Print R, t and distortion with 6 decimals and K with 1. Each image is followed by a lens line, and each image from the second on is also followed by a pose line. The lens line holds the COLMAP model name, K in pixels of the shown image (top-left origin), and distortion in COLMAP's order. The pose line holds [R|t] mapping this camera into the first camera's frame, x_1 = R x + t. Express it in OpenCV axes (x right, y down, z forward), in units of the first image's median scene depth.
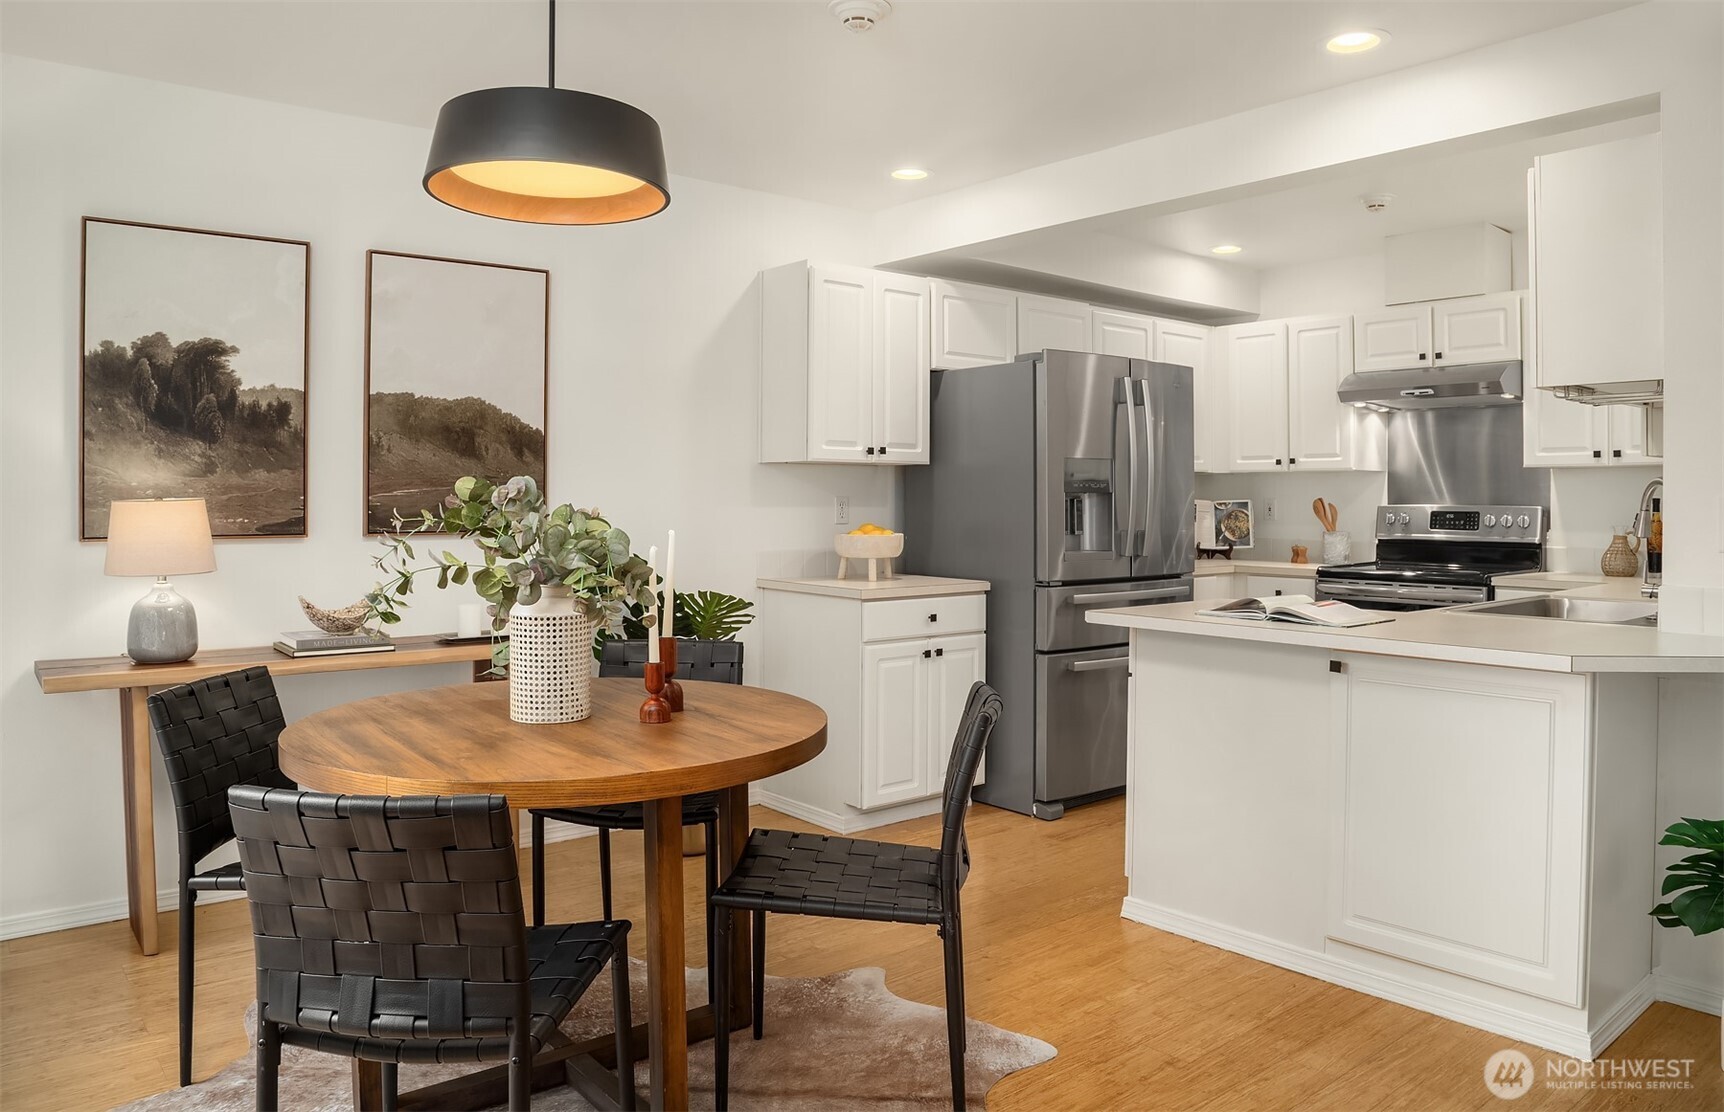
lens RADIAL K [[1194.0, 0, 864.1], [0, 1194.0, 497.7], [0, 0, 1]] dist [-0.077989, 0.016551]
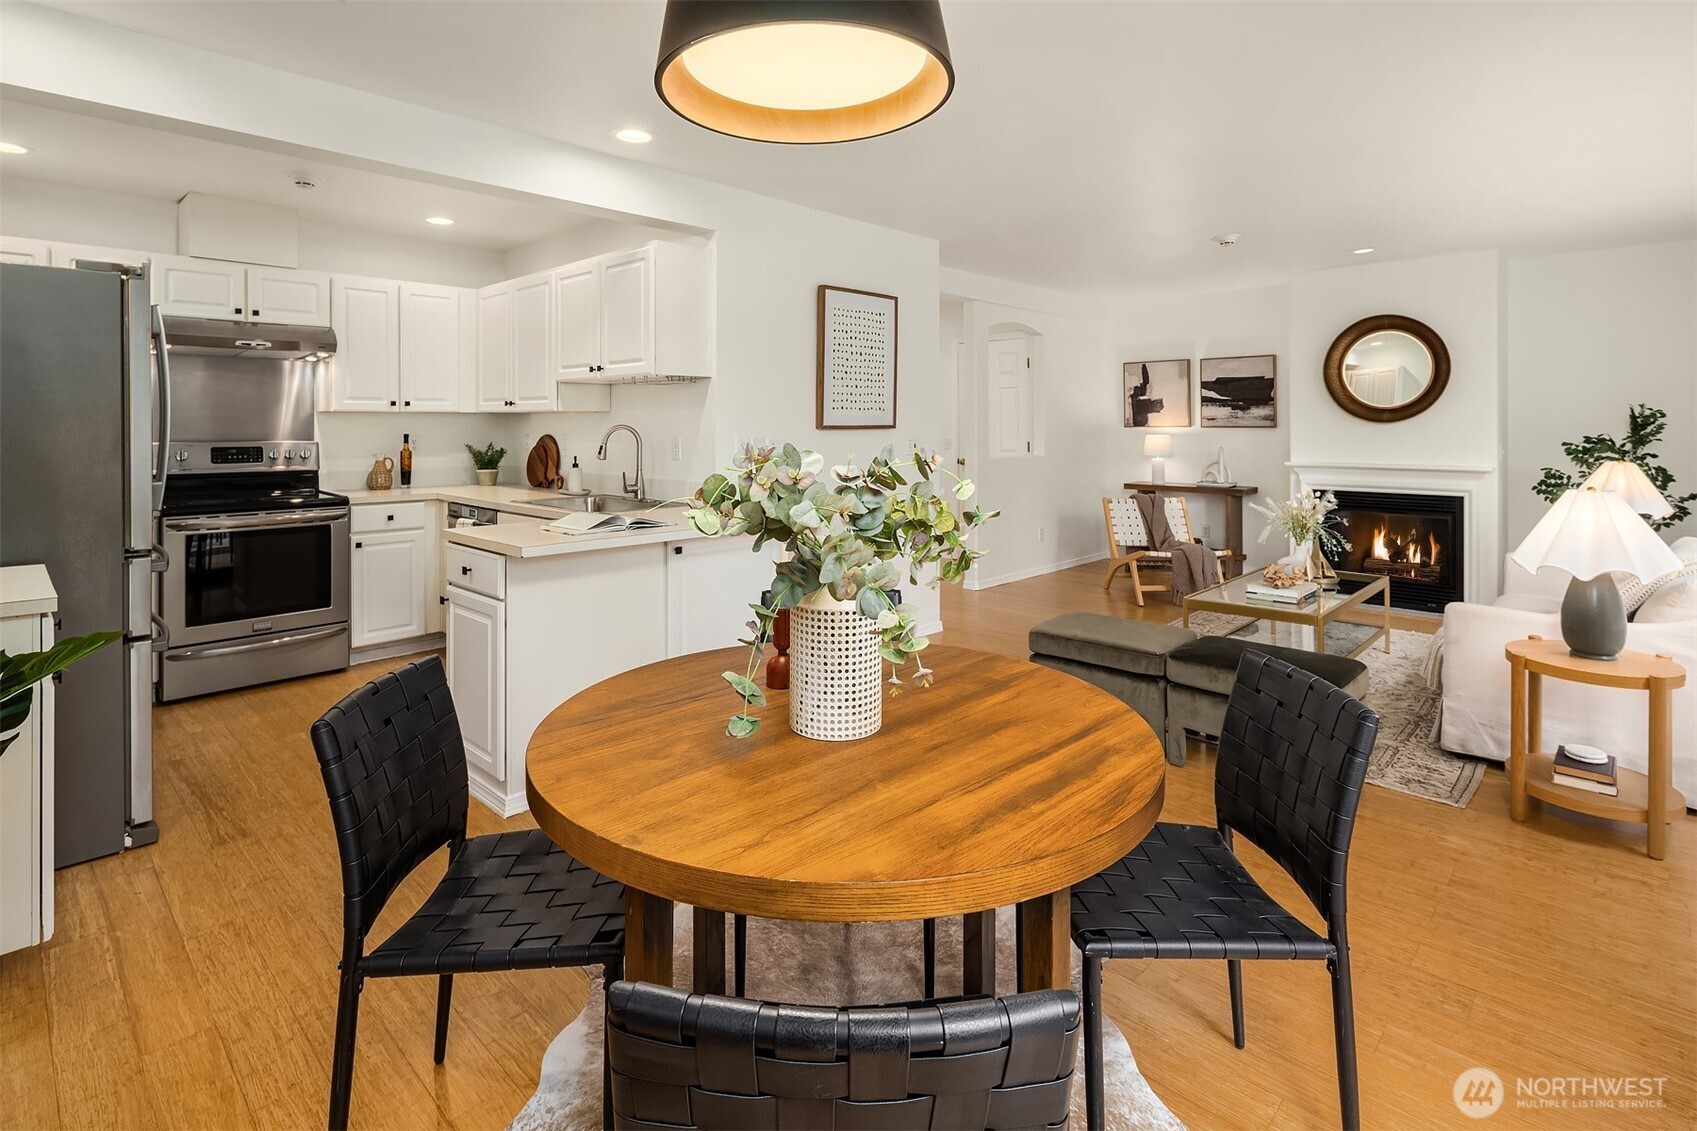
lens RADIAL K [[833.7, 0, 841.7], [0, 833.7, 412.7], [0, 0, 1]] dist [0.003092, -0.003296]
pose [[-0.124521, 0.014339, 0.992113, -0.510207], [0.000889, 0.999897, -0.014340, -0.013743], [-0.992217, -0.000903, -0.124521, 0.653216]]
